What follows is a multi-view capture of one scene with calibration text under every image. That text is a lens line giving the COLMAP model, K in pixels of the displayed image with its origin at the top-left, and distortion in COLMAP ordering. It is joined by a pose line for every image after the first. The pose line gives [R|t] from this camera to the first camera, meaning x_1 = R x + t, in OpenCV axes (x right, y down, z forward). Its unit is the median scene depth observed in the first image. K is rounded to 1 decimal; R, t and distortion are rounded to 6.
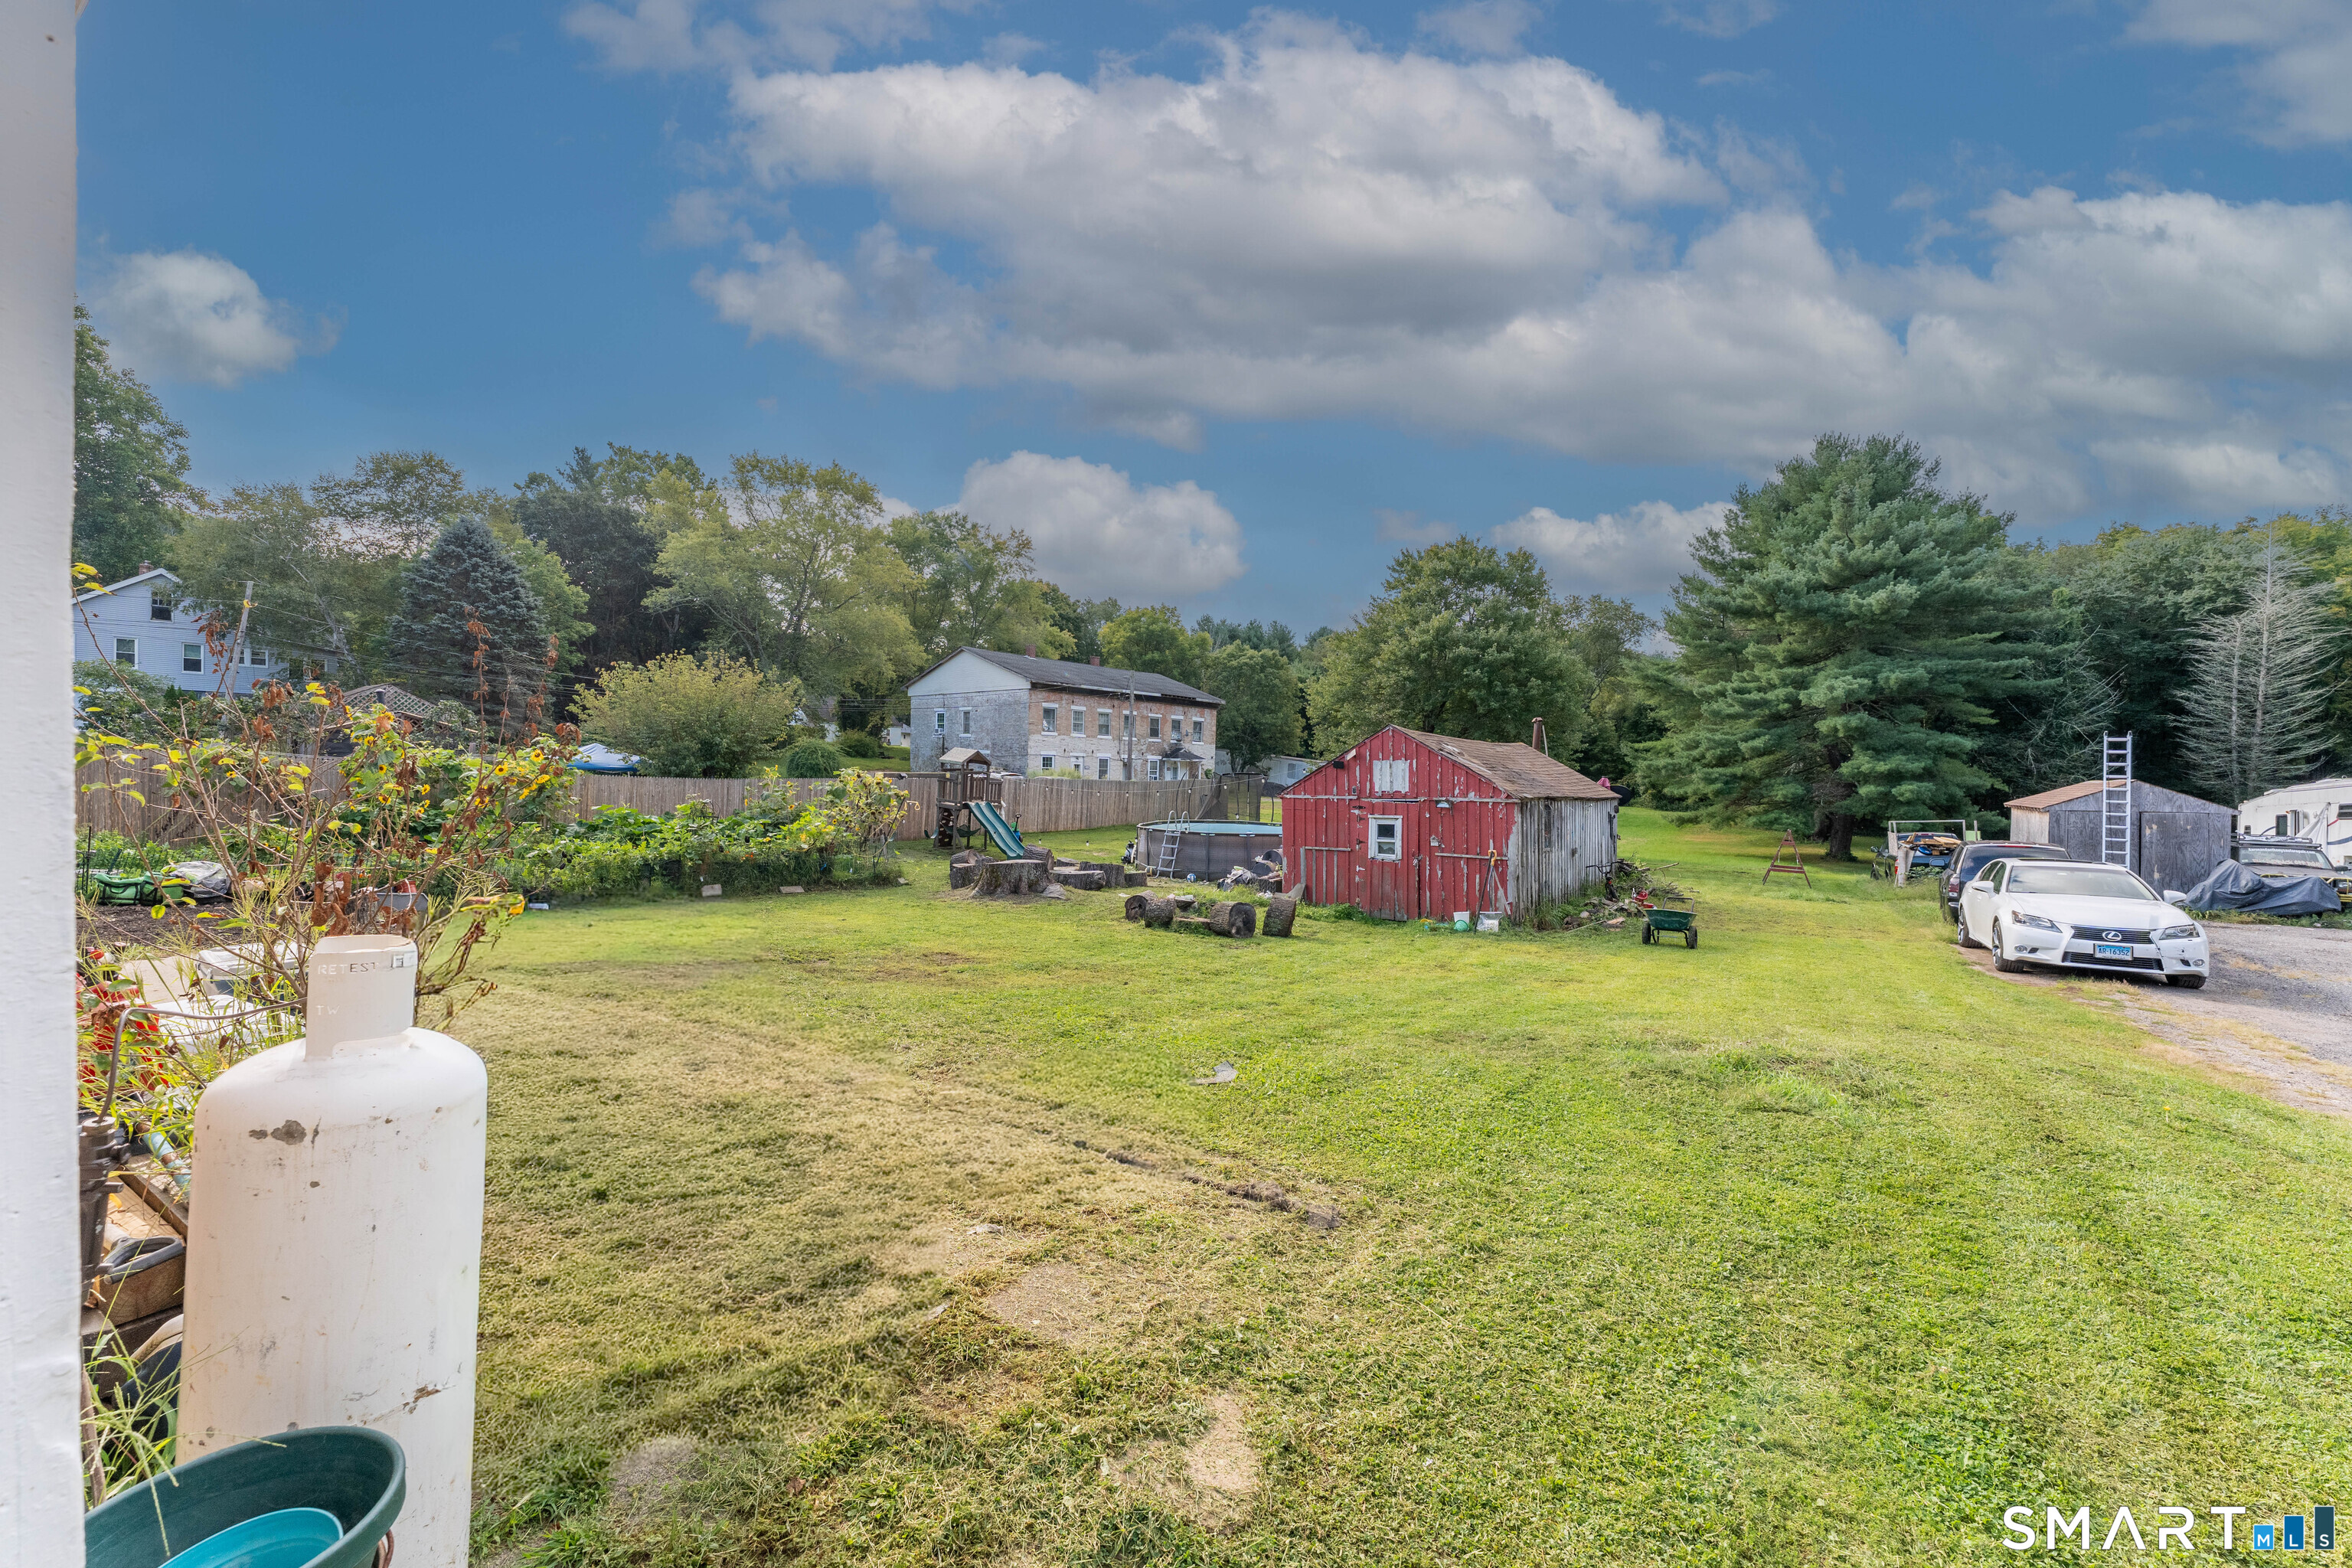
lens RADIAL K [[954.7, 0, 1172.0], [0, 954.7, 751.3], [0, 0, 1]] dist [-0.001105, -0.000109]
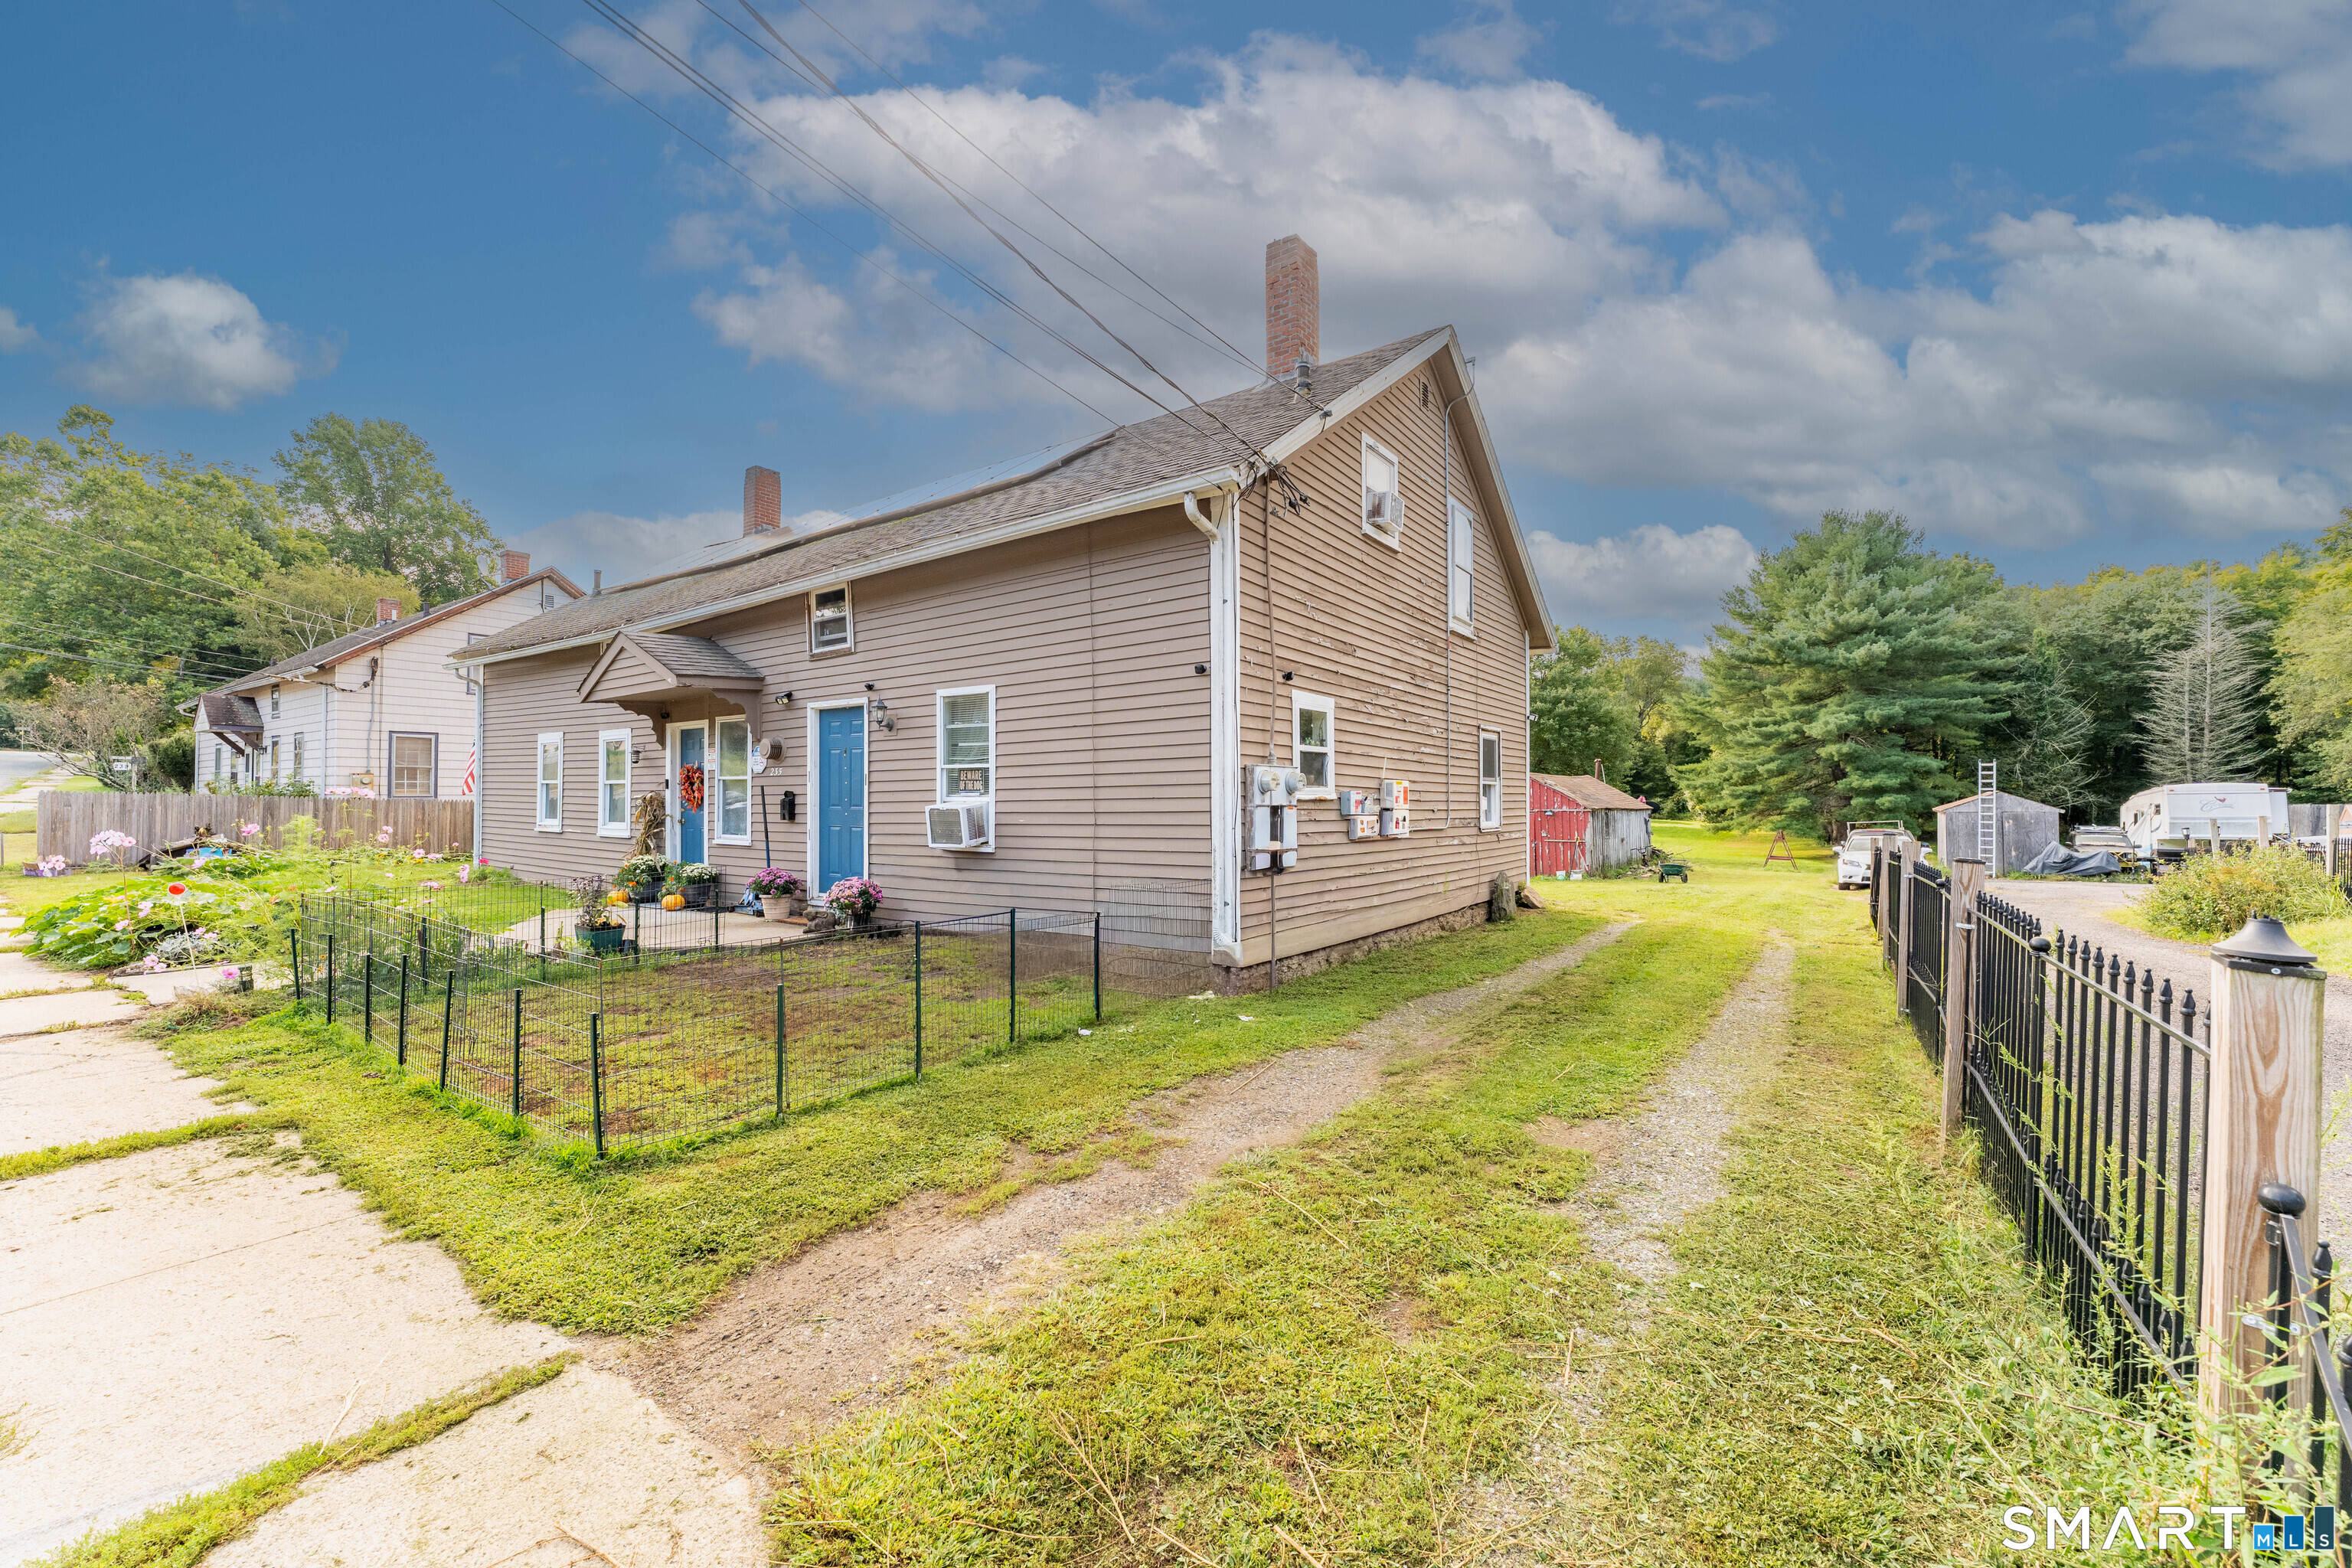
lens RADIAL K [[954.7, 0, 1172.0], [0, 954.7, 751.3], [0, 0, 1]] dist [-0.001105, -0.000109]
pose [[0.998565, -0.020915, -0.049302, -0.121490], [0.019619, 0.999453, -0.026629, -0.009876], [0.049832, 0.025623, 0.998429, -0.306452]]
